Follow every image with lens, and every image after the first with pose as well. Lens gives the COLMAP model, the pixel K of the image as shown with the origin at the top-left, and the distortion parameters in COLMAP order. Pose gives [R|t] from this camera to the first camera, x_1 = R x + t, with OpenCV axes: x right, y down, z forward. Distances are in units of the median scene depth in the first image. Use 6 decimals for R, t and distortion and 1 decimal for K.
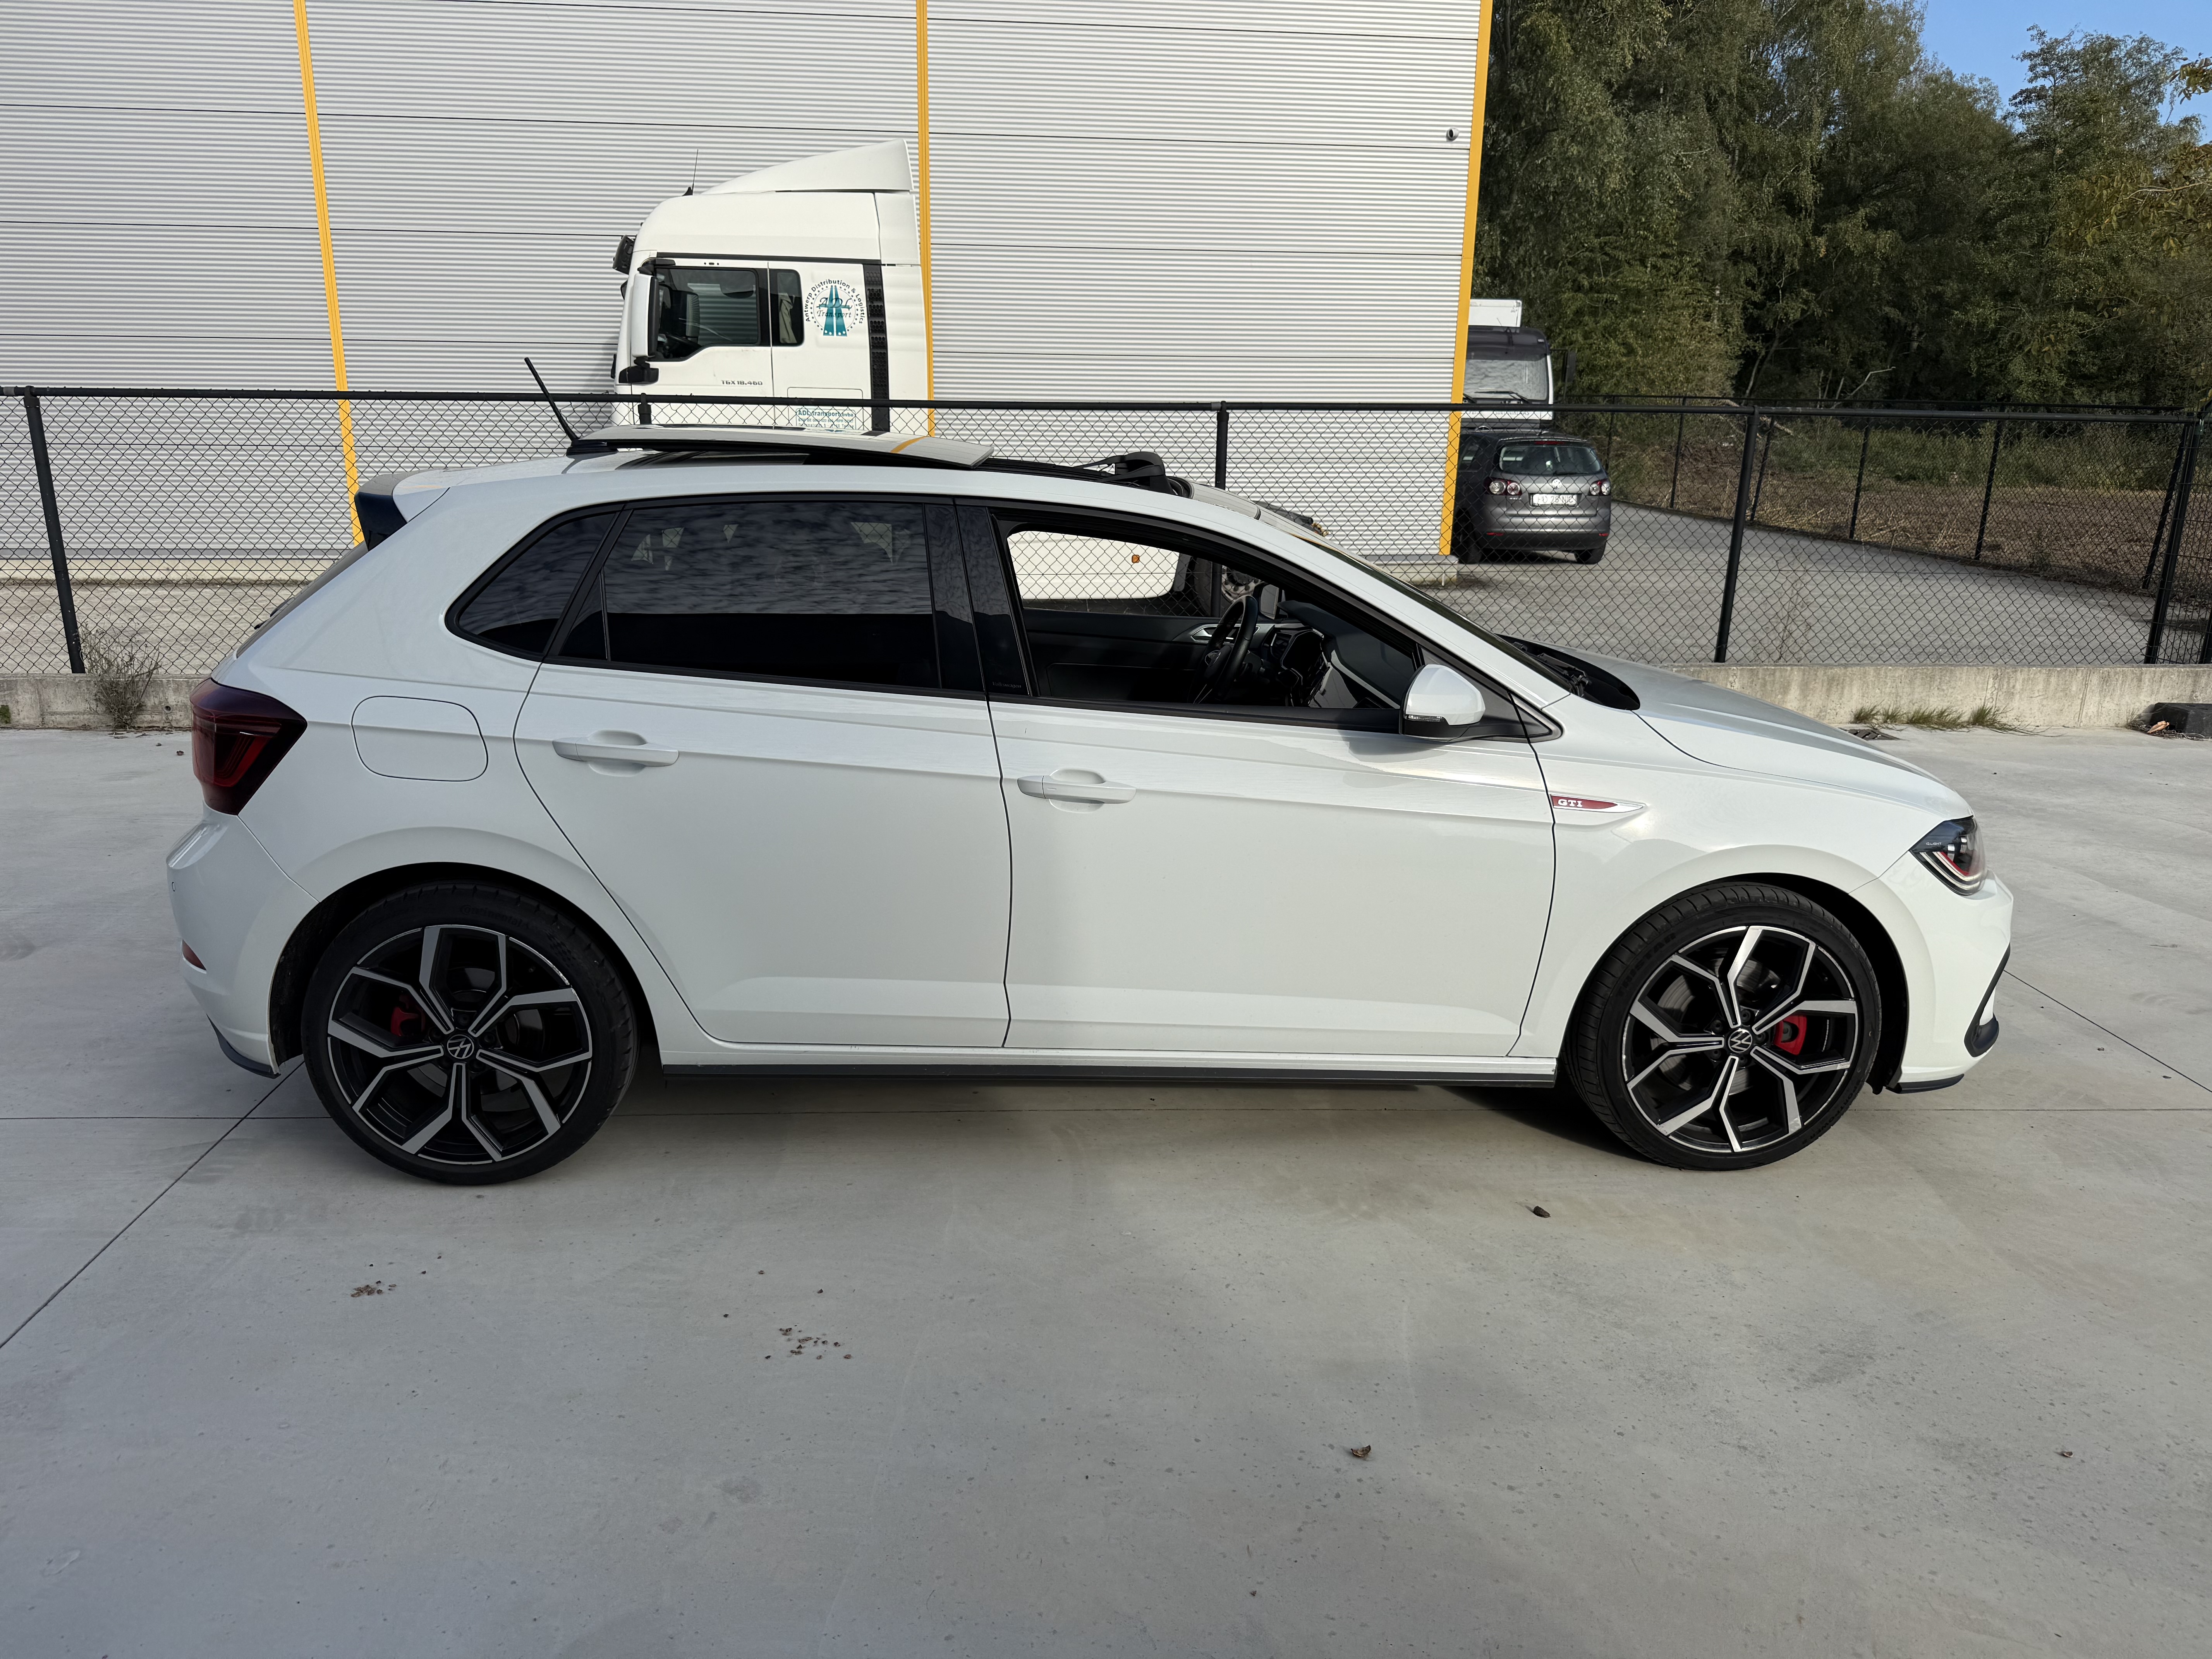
lens RADIAL K [[1530.5, 0, 1092.5], [0, 1530.5, 859.6], [0, 0, 1]] dist [0.036572, -0.050998]
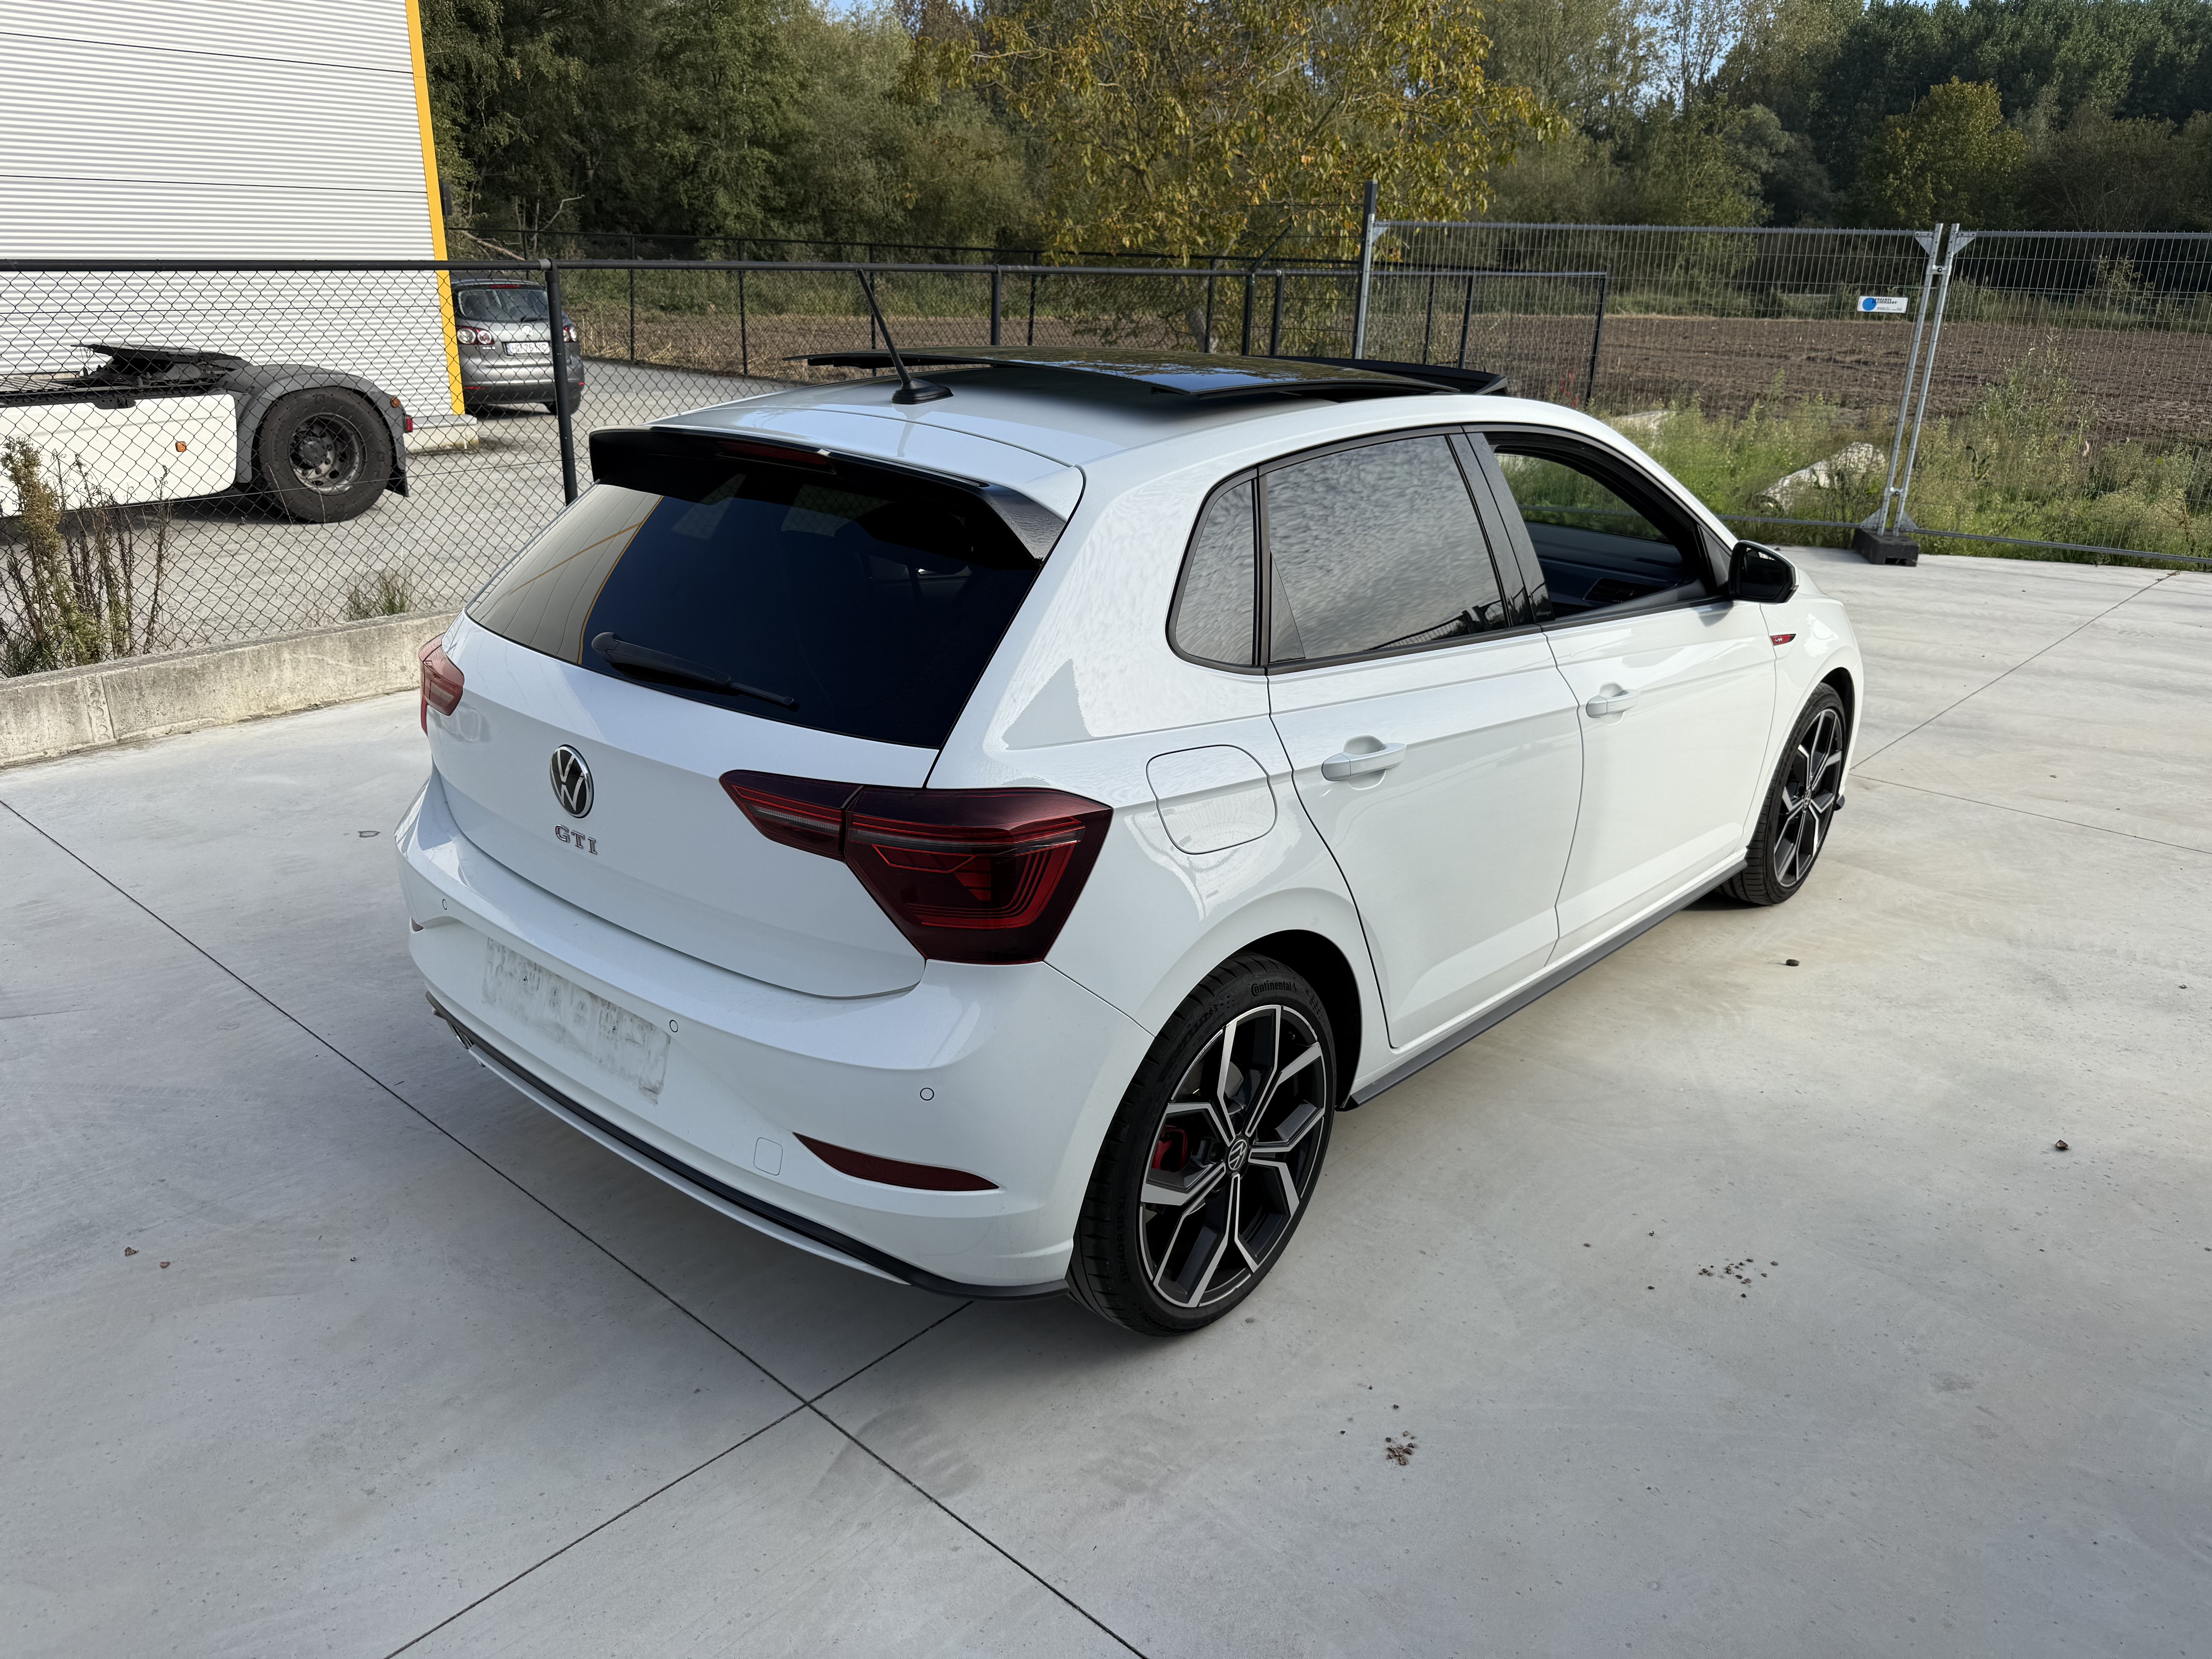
lens RADIAL K [[1546.9, 0, 1094.1], [0, 1546.9, 833.3], [0, 0, 1]] dist [0.050893, -0.072281]
pose [[0.719561, -0.242674, 0.650647, -0.221326], [0.188654, 0.970027, 0.153158, -0.042713], [-0.668313, 0.012540, 0.743775, 0.100651]]
